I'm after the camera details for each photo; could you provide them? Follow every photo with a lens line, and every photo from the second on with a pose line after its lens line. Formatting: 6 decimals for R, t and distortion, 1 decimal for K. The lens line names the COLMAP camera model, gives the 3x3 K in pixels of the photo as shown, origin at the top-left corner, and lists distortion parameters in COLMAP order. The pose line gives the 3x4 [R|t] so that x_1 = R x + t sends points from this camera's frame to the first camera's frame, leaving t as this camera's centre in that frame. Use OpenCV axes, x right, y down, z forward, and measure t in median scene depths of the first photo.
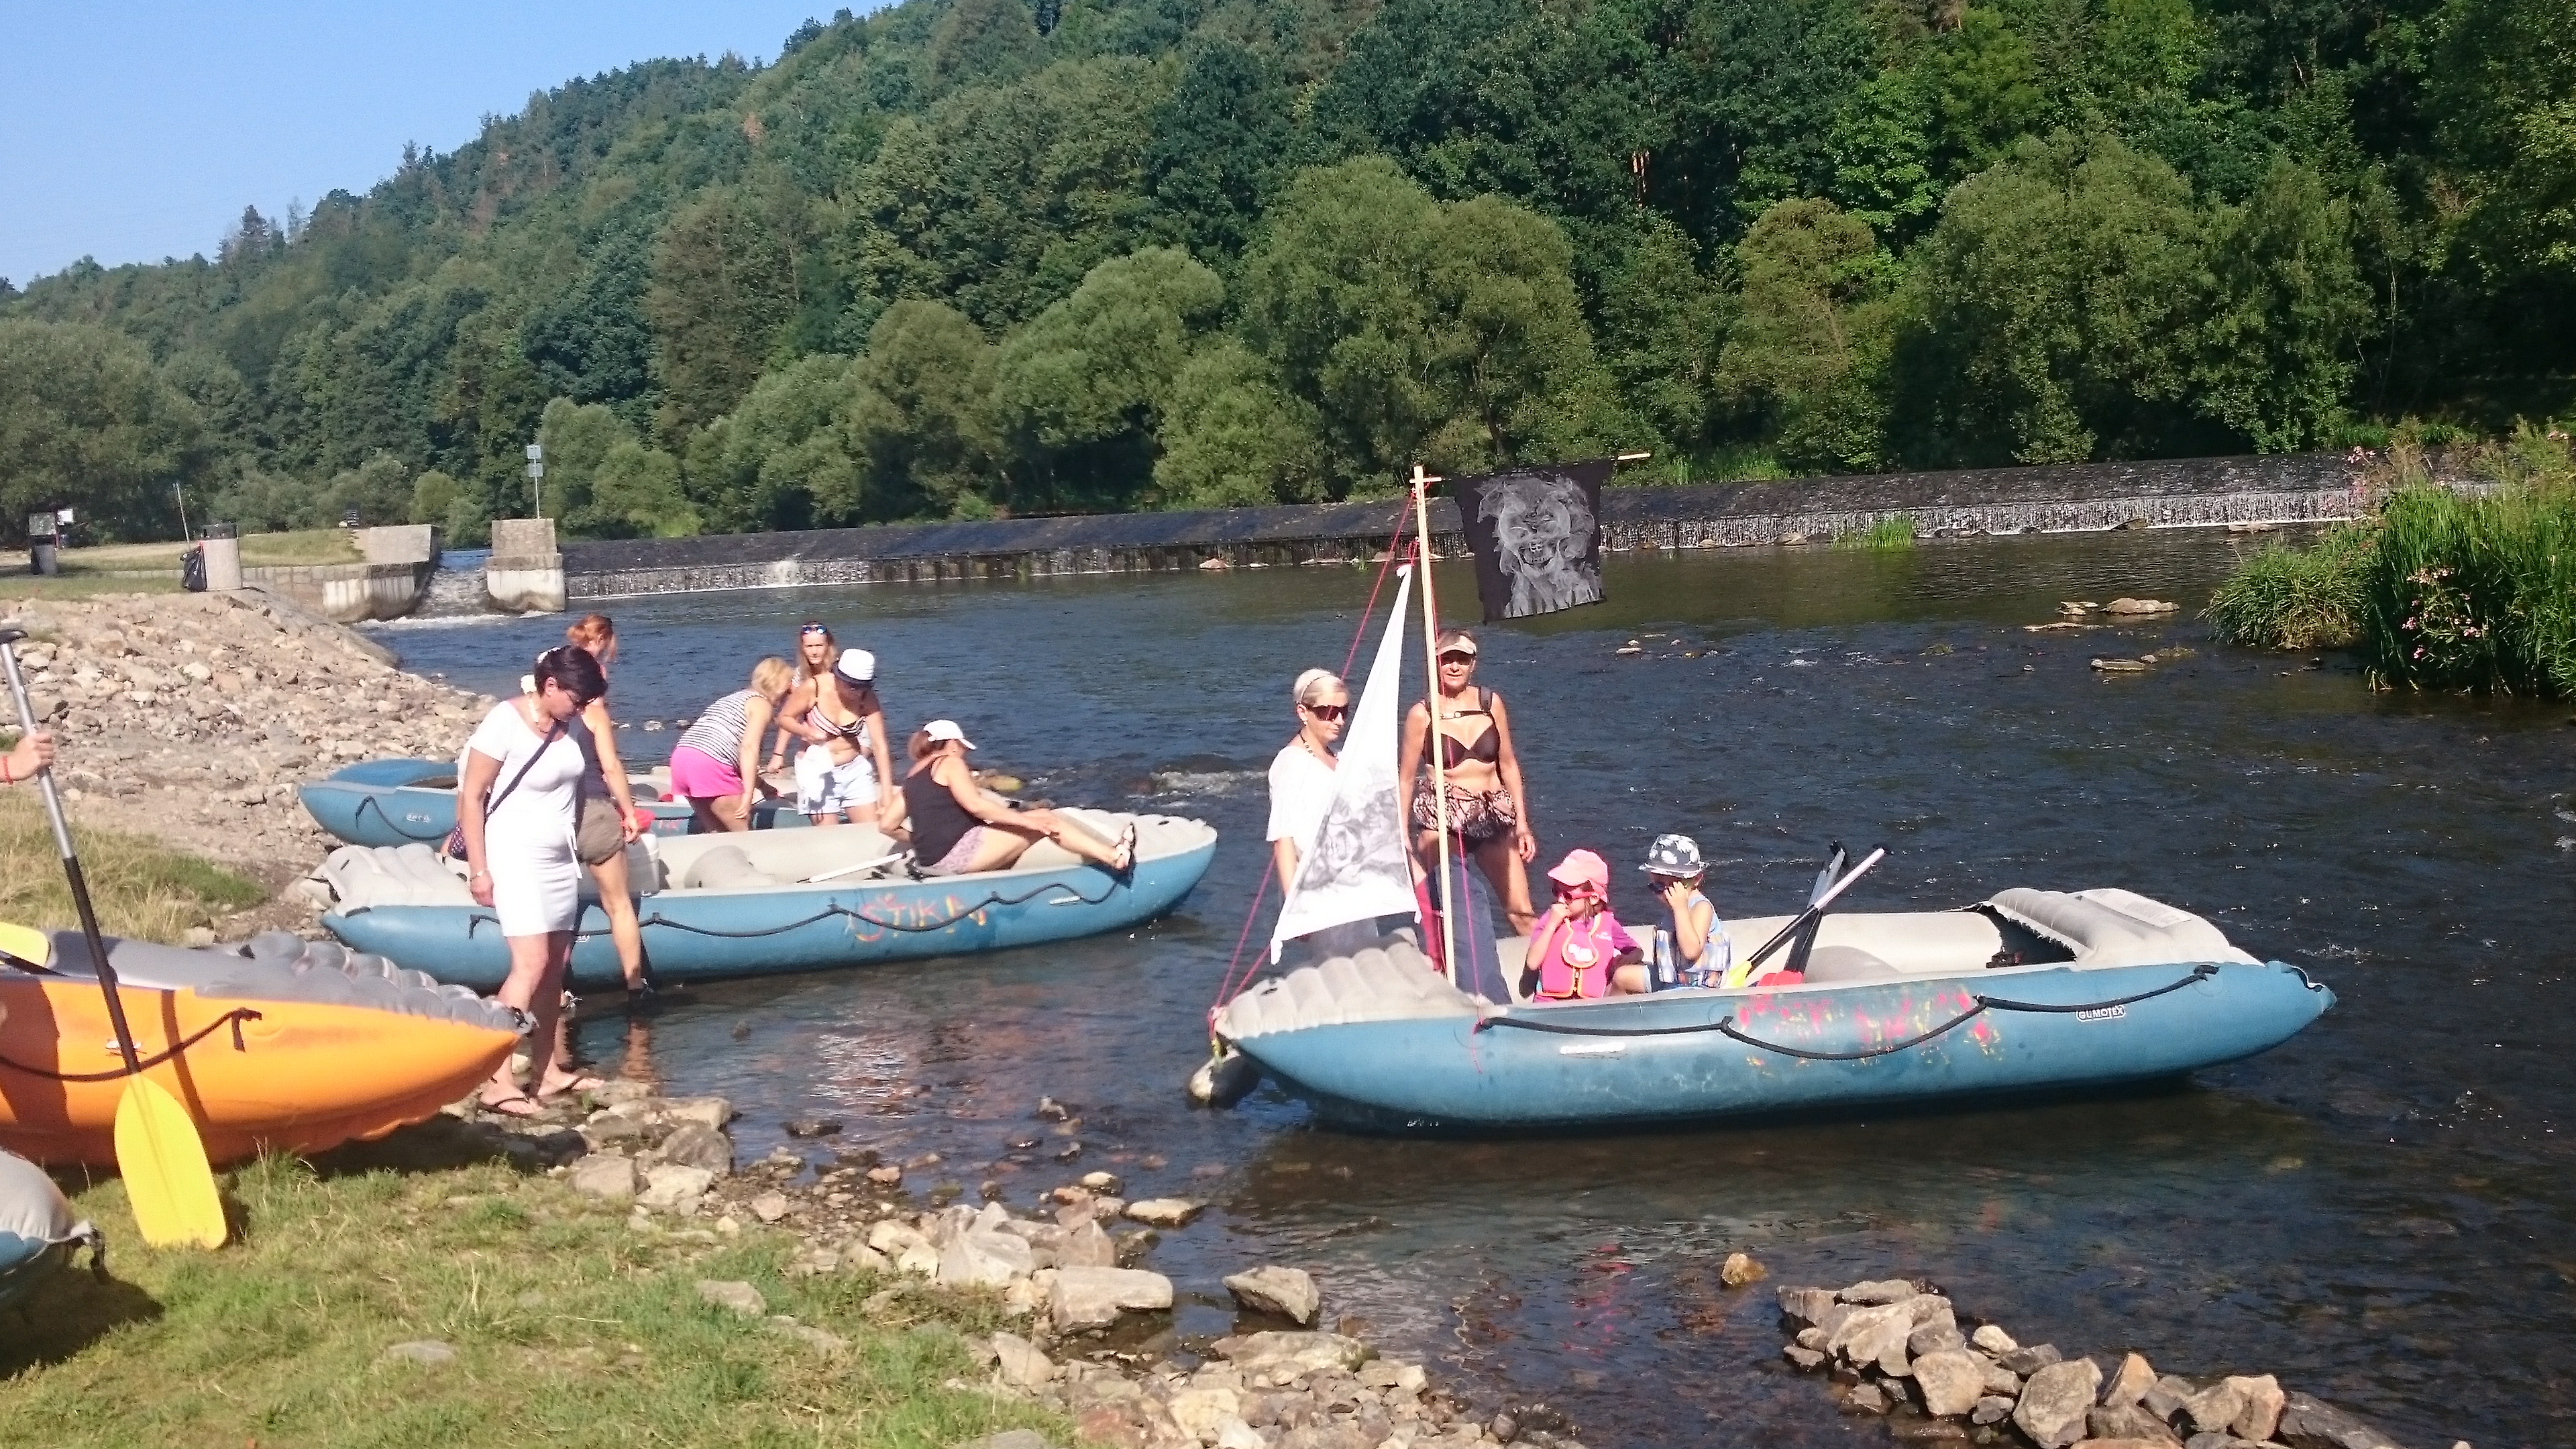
lens RADIAL K [[1583.4, 0, 1288.9], [0, 1583.4, 724.0], [0, 0, 1]] dist [0.016219, -0.002663]
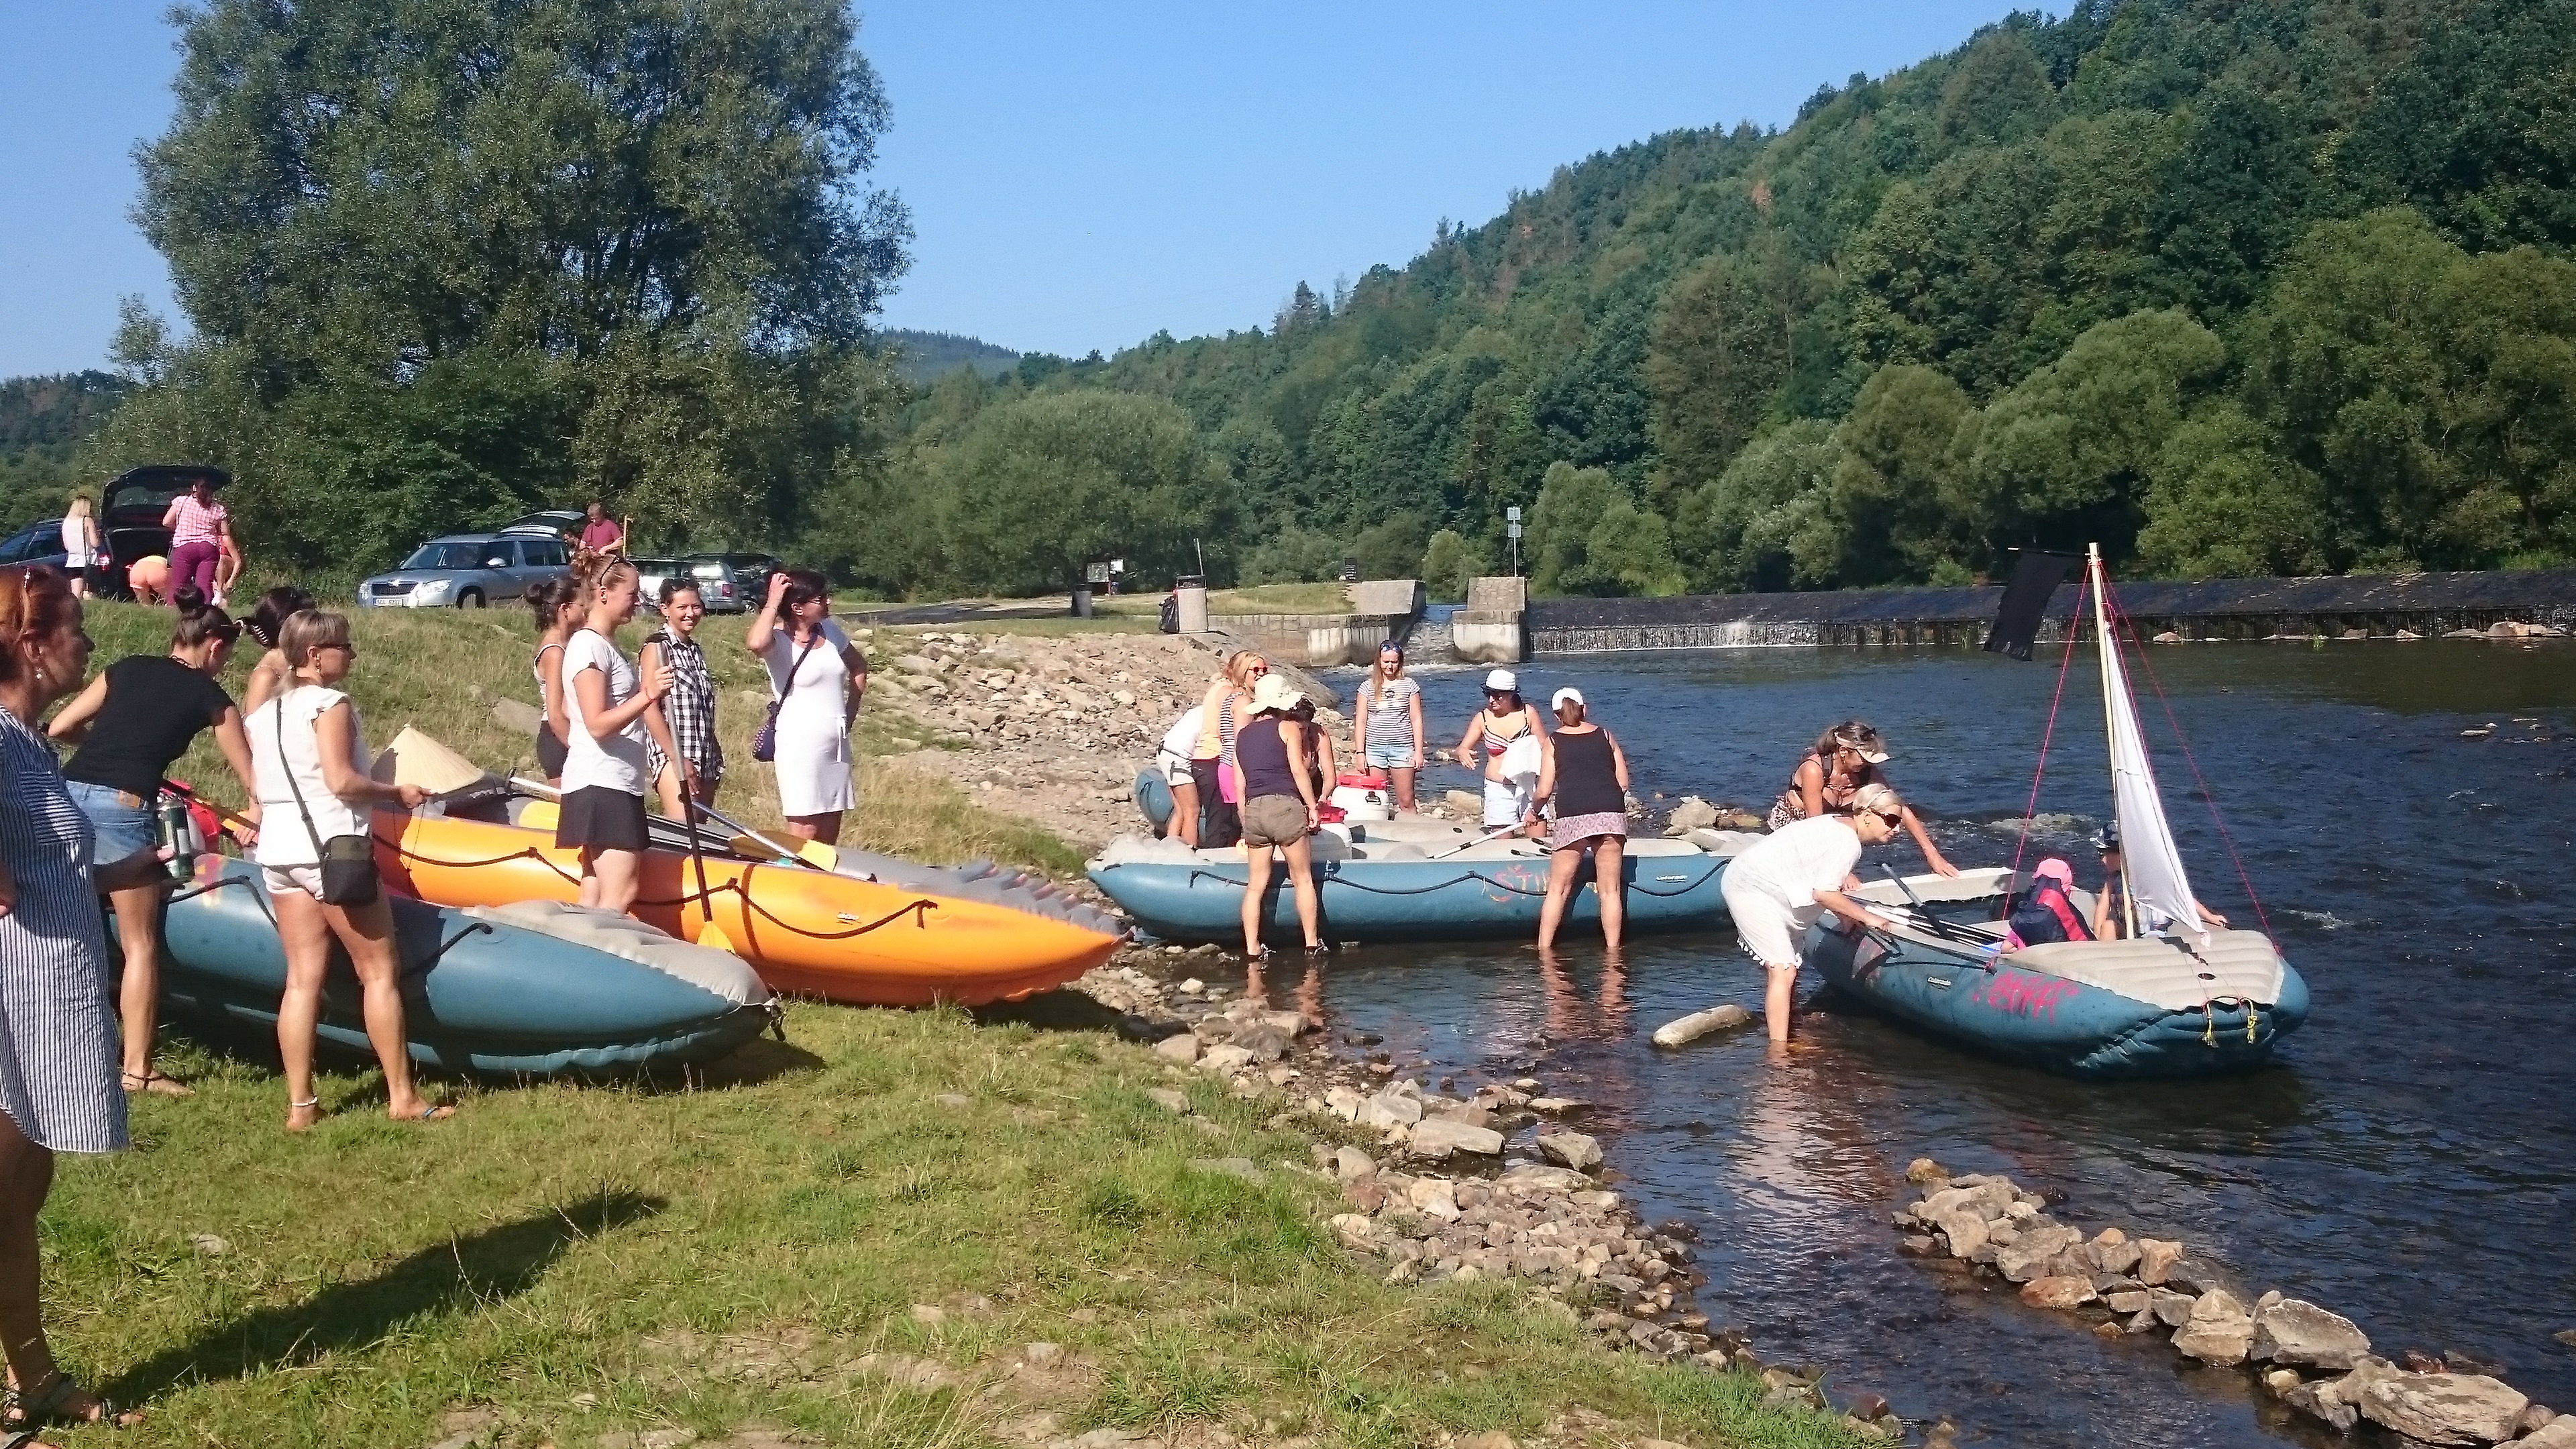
lens RADIAL K [[1042.3, 0, 1287.4], [0, 1042.3, 722.0], [0, 0, 1]] dist [0.013698, -0.001006]
pose [[0.983861, 0.046737, -0.172724, -0.486405], [-0.046548, 0.998903, 0.005148, -0.027877], [0.172775, 0.002975, 0.984957, 0.280729]]
